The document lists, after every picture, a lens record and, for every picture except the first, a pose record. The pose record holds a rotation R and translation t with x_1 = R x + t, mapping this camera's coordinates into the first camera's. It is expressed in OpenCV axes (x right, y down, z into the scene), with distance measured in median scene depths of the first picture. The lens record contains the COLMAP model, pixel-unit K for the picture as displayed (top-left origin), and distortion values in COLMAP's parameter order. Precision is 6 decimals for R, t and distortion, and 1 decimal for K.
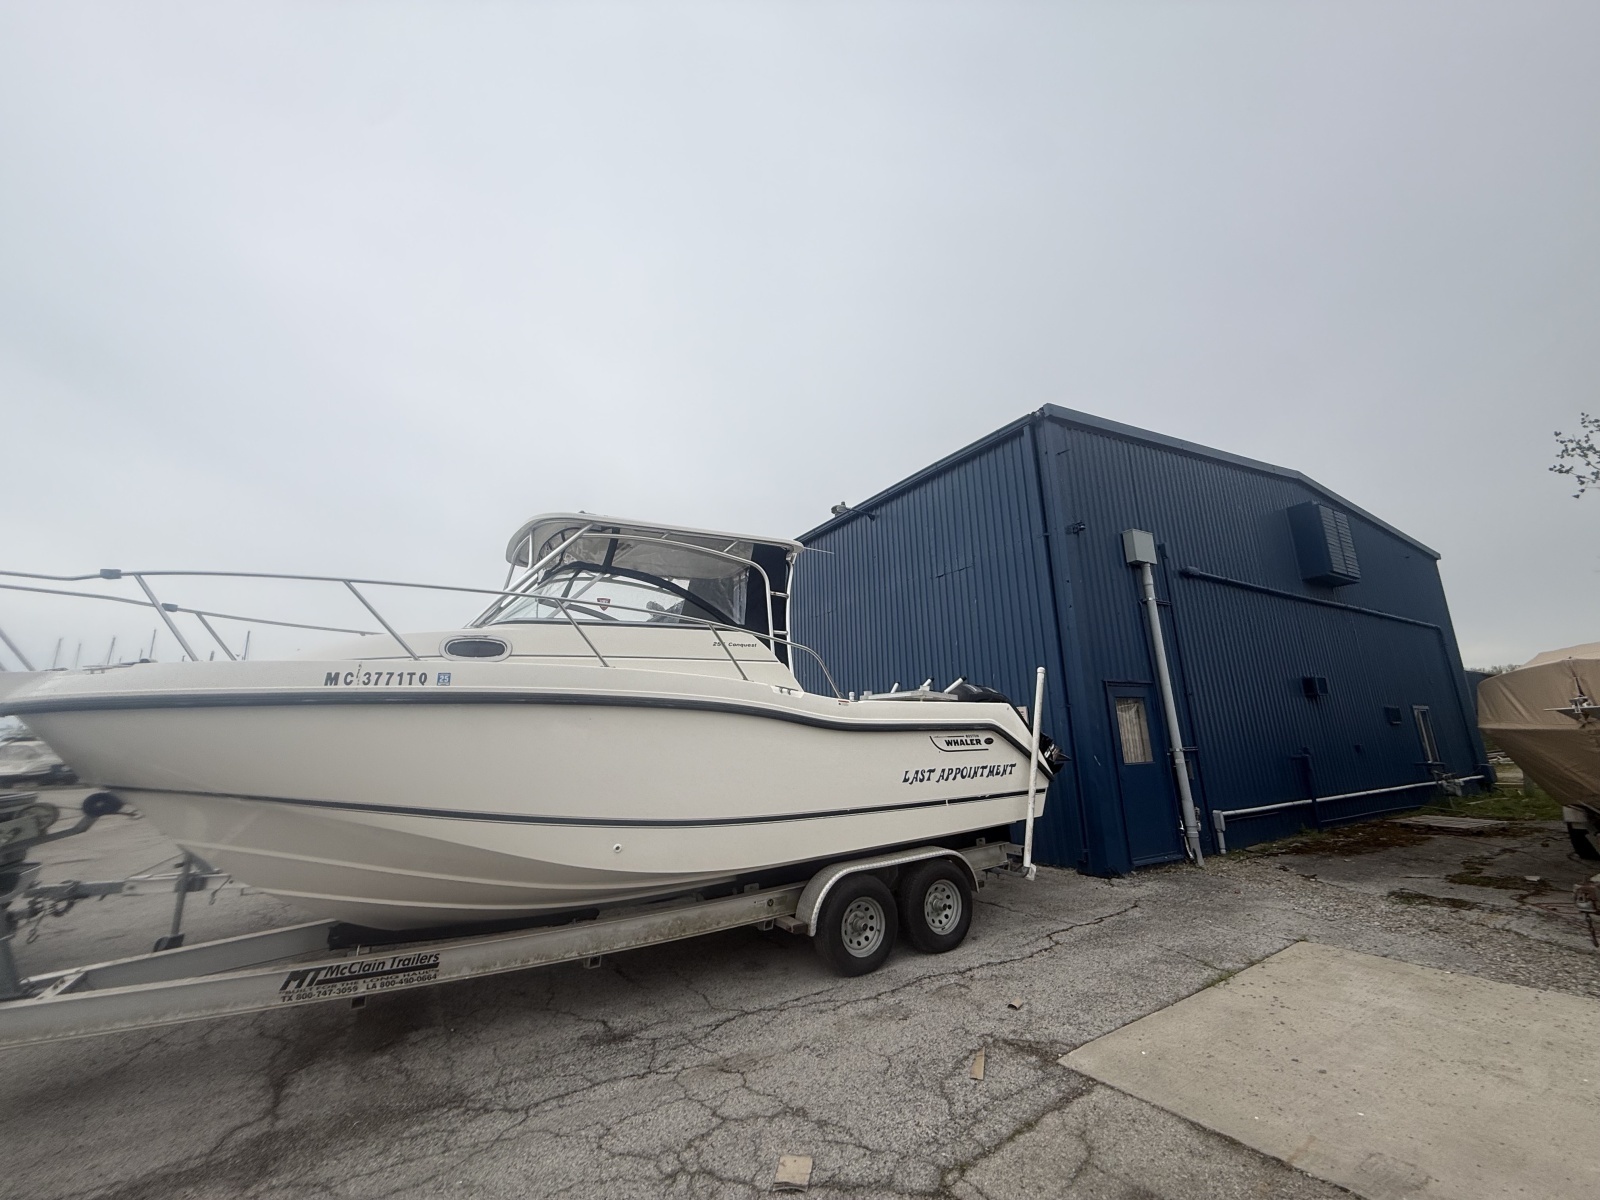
lens RADIAL K [[637.3, 0, 798.1], [0, 637.3, 599.2], [0, 0, 1]] dist [0.000699, 0.000185]
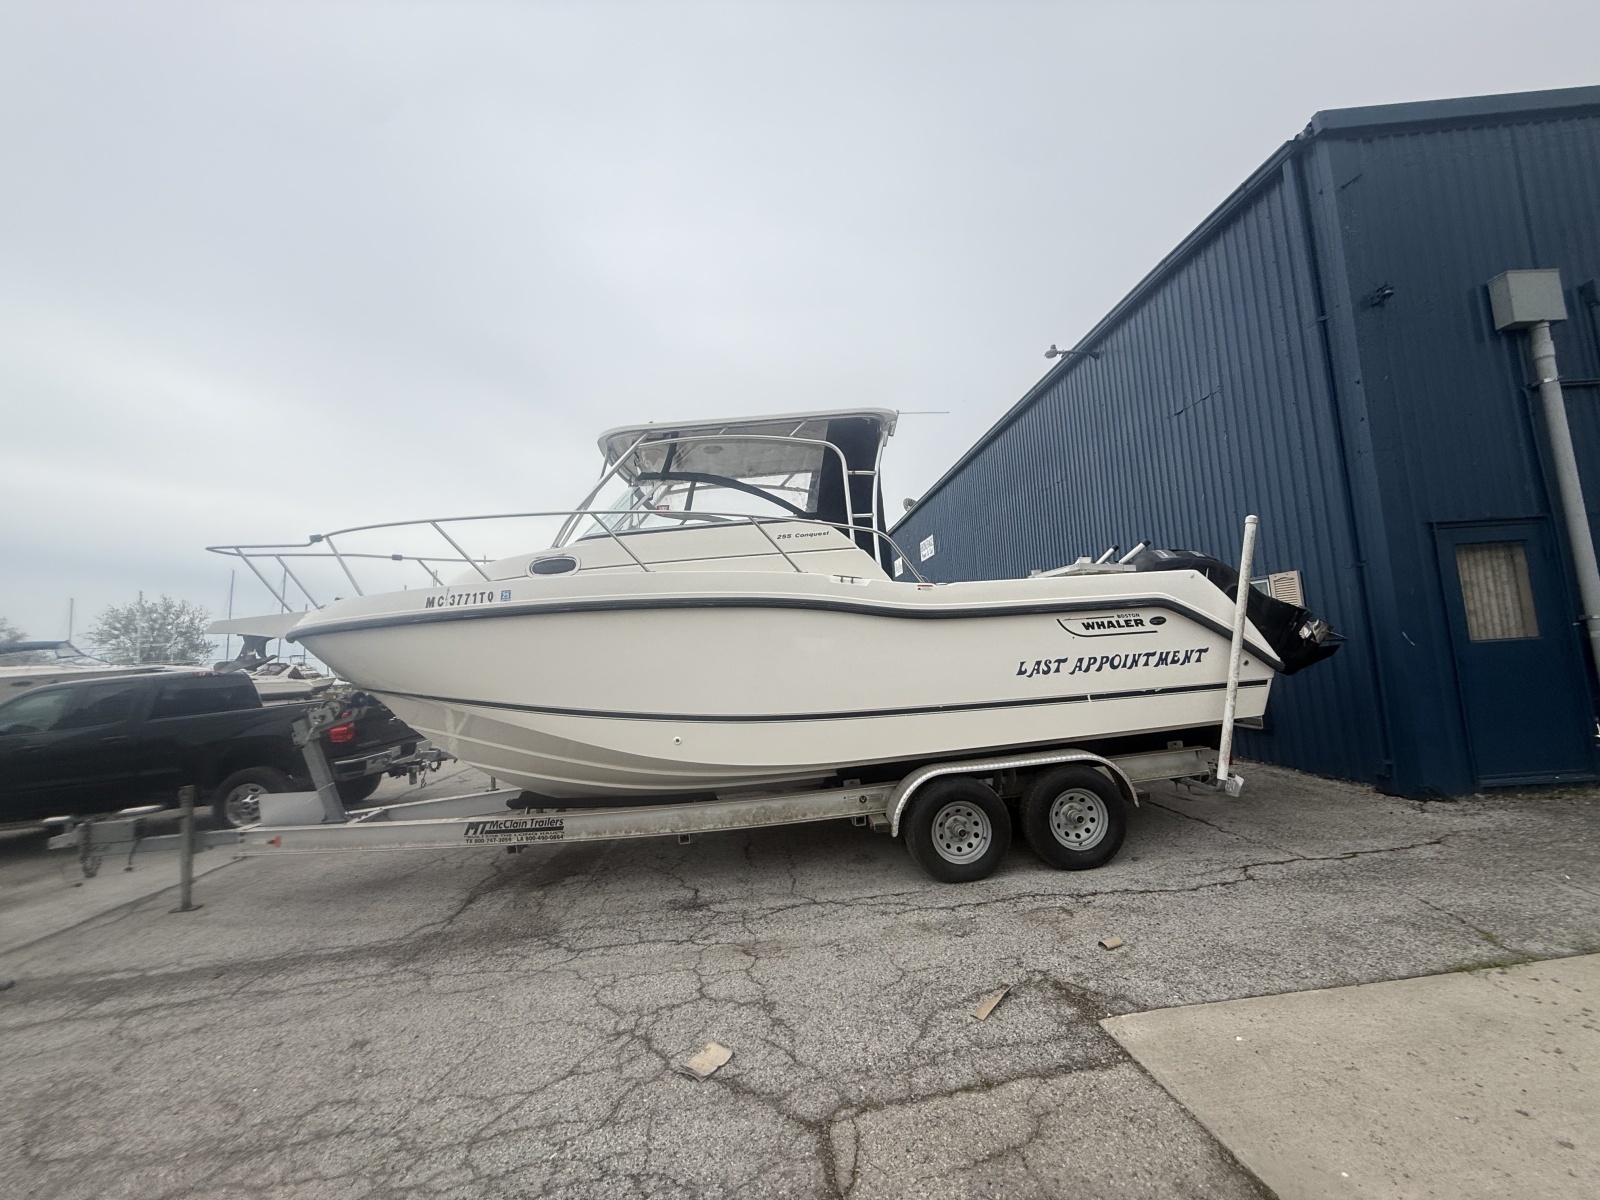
lens RADIAL K [[637.3, 0, 798.1], [0, 637.3, 599.2], [0, 0, 1]] dist [0.000699, 0.000185]
pose [[0.883556, -0.070729, -0.462953, 0.333393], [0.143645, 0.981811, 0.124150, 0.048621], [0.445751, -0.176195, 0.877645, 0.169837]]
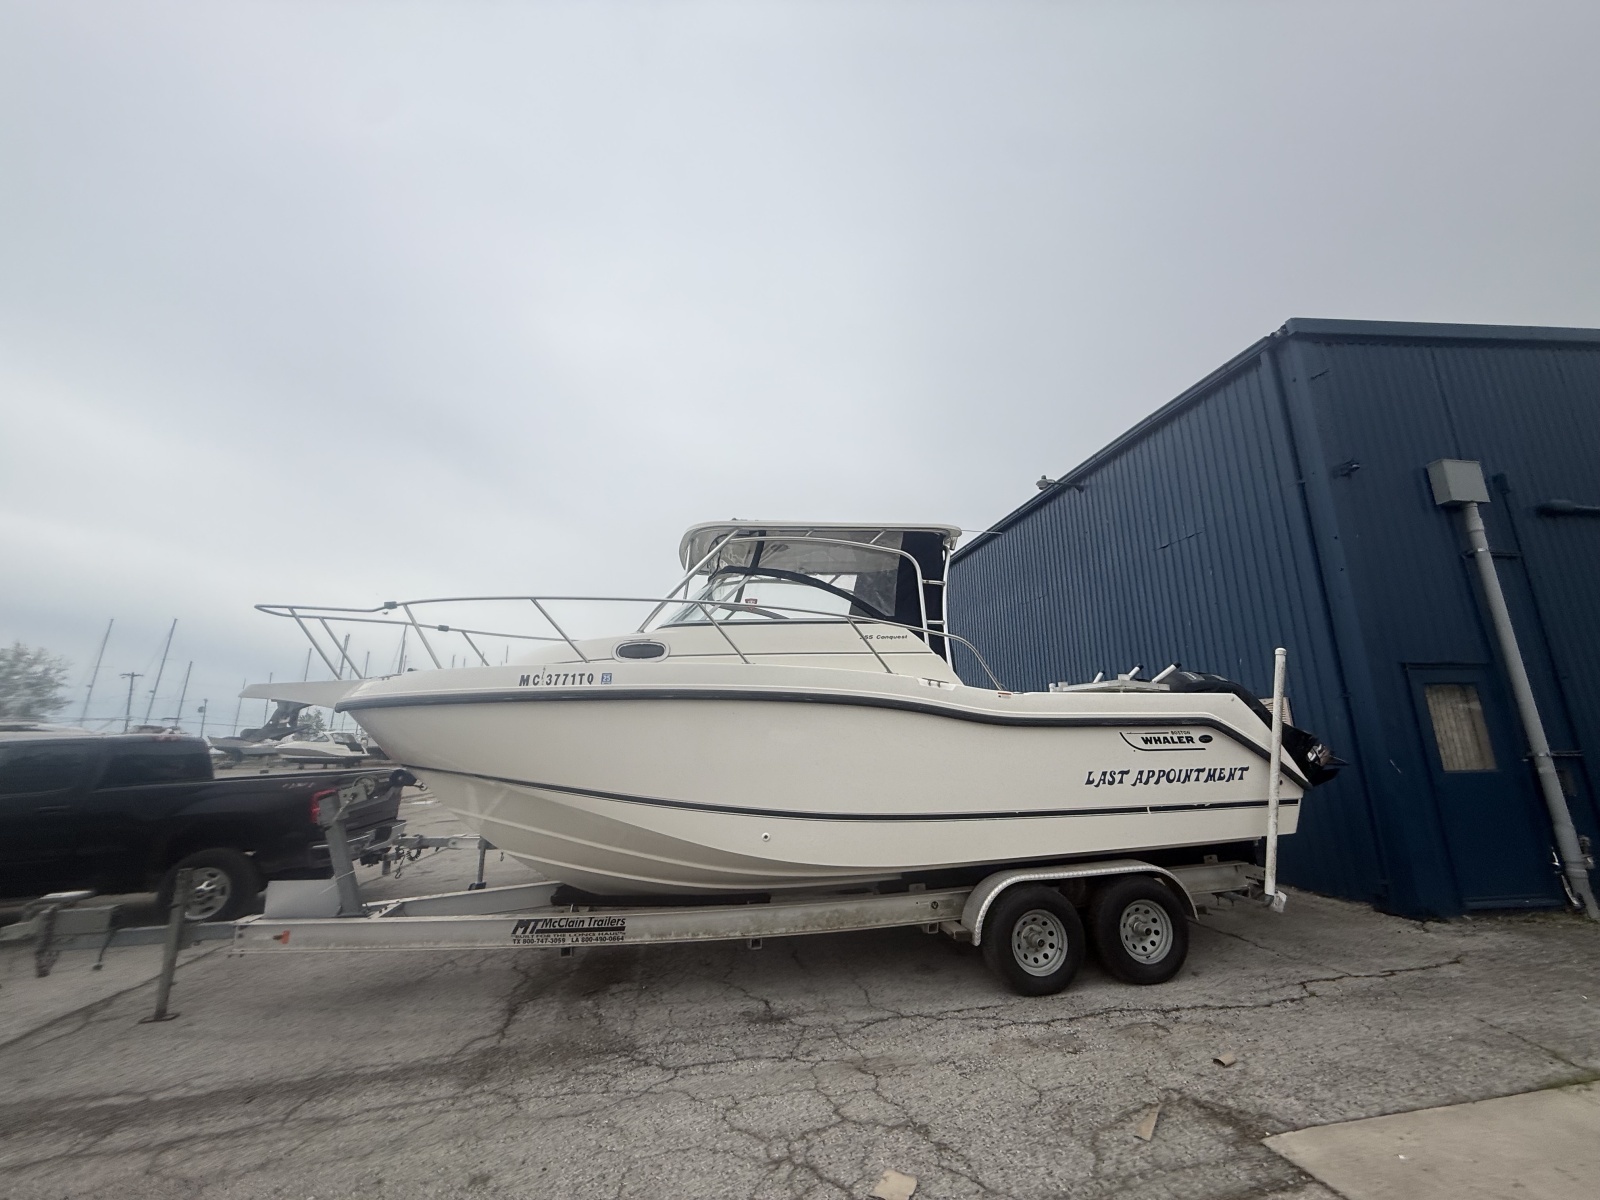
lens RADIAL K [[637.3, 0, 798.1], [0, 637.3, 599.2], [0, 0, 1]] dist [0.000699, 0.000185]
pose [[0.931916, -0.066835, -0.356461, 0.136588], [0.069322, 0.997577, -0.005809, 0.010273], [0.355986, -0.019298, 0.934292, 0.043665]]
